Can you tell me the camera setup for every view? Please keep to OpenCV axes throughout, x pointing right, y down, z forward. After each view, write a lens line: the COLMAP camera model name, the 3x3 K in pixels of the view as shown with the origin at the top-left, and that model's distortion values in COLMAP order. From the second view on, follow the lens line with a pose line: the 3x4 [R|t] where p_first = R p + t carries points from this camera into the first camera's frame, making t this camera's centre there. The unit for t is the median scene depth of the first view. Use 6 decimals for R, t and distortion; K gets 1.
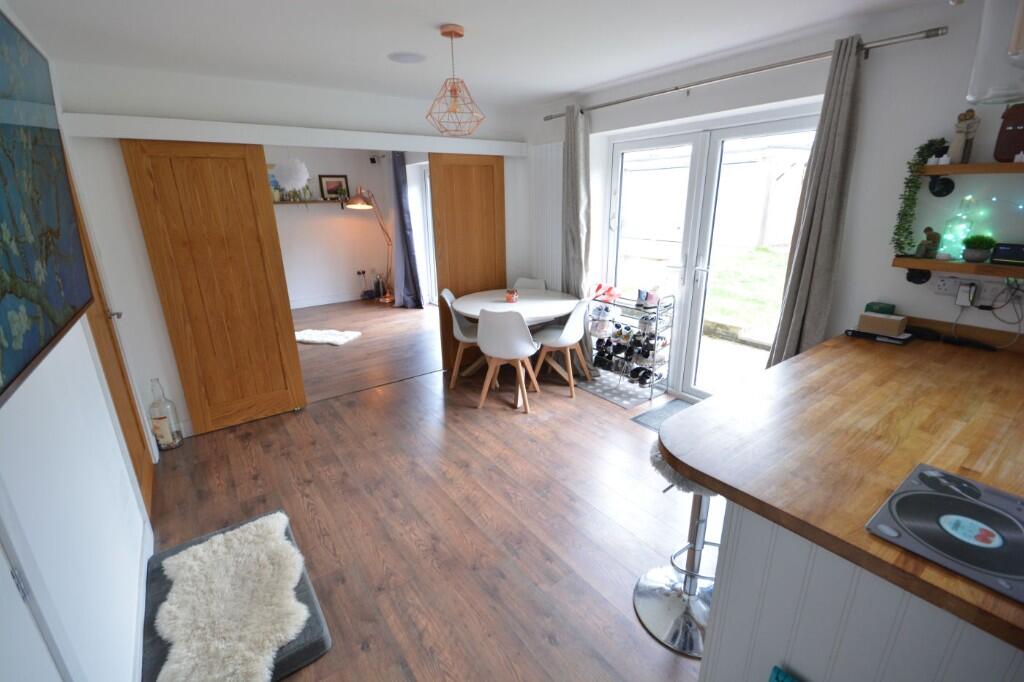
lens RADIAL K [[454.0, 0, 506.8], [0, 454.0, 342.8], [0, 0, 1]] dist [-0.000752, -0.000495]
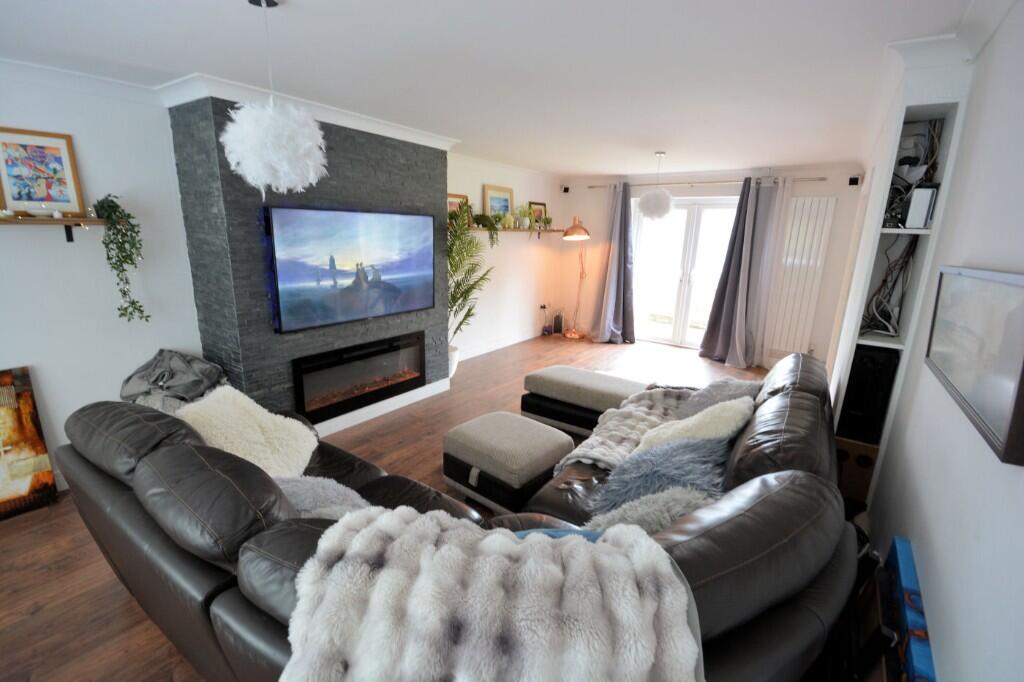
lens RADIAL K [[454.0, 0, 512.2], [0, 454.0, 339.5], [0, 0, 1]] dist [-0.000752, -0.000495]
pose [[0.940194, -0.031824, 0.339149, -1.240589], [0.057169, 0.996246, -0.065000, -0.055906], [-0.335807, 0.080502, 0.938484, 0.277493]]
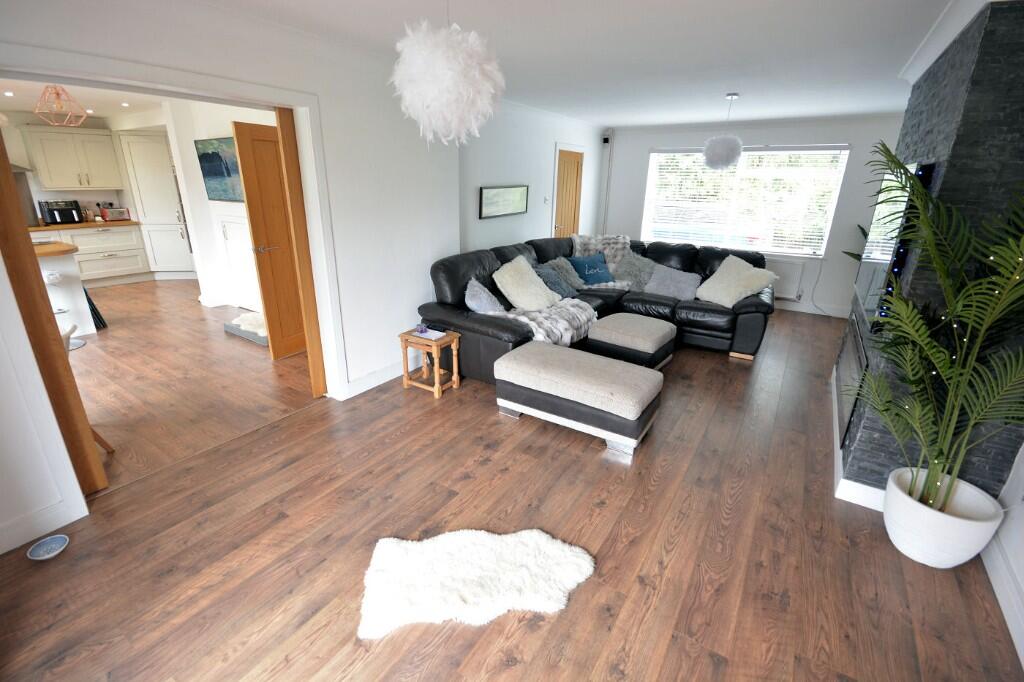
lens RADIAL K [[454.0, 0, 508.8], [0, 454.0, 336.7], [0, 0, 1]] dist [-0.000752, -0.000495]
pose [[-0.935633, 0.124878, -0.330145, -0.456105], [-0.100537, 0.802301, 0.588392, -0.480407], [0.338353, 0.583711, -0.738105, 1.528897]]
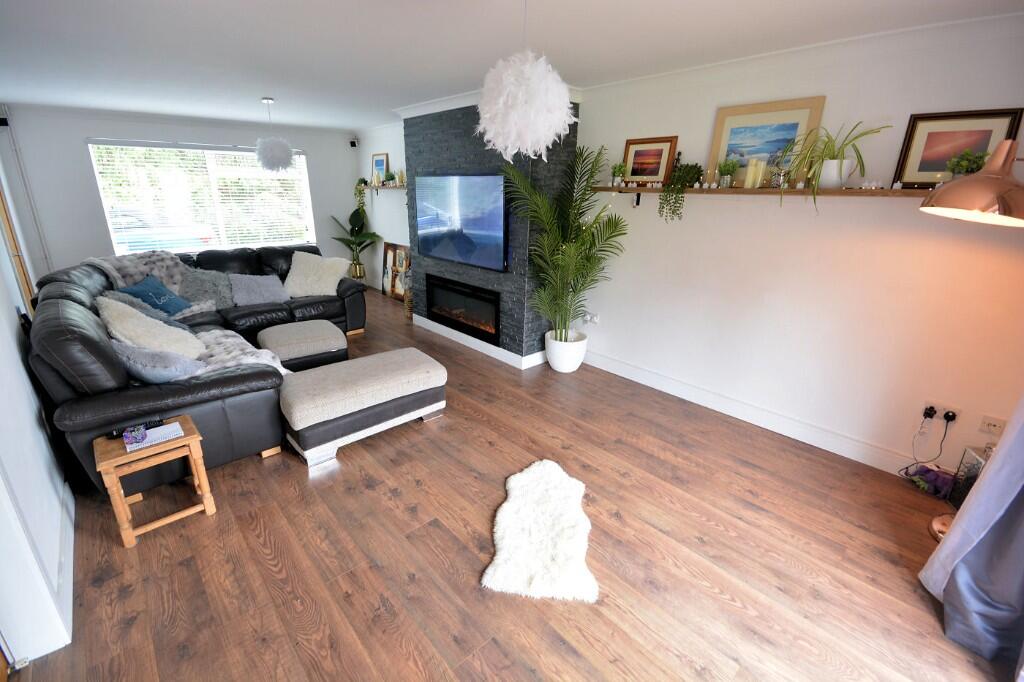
lens RADIAL K [[454.0, 0, 501.3], [0, 454.0, 339.1], [0, 0, 1]] dist [-0.000752, -0.000495]
pose [[0.105749, 0.341679, -0.933849, -0.116102], [-0.317998, 0.901419, 0.293803, -0.353790], [0.942175, 0.265893, 0.203977, 1.100859]]
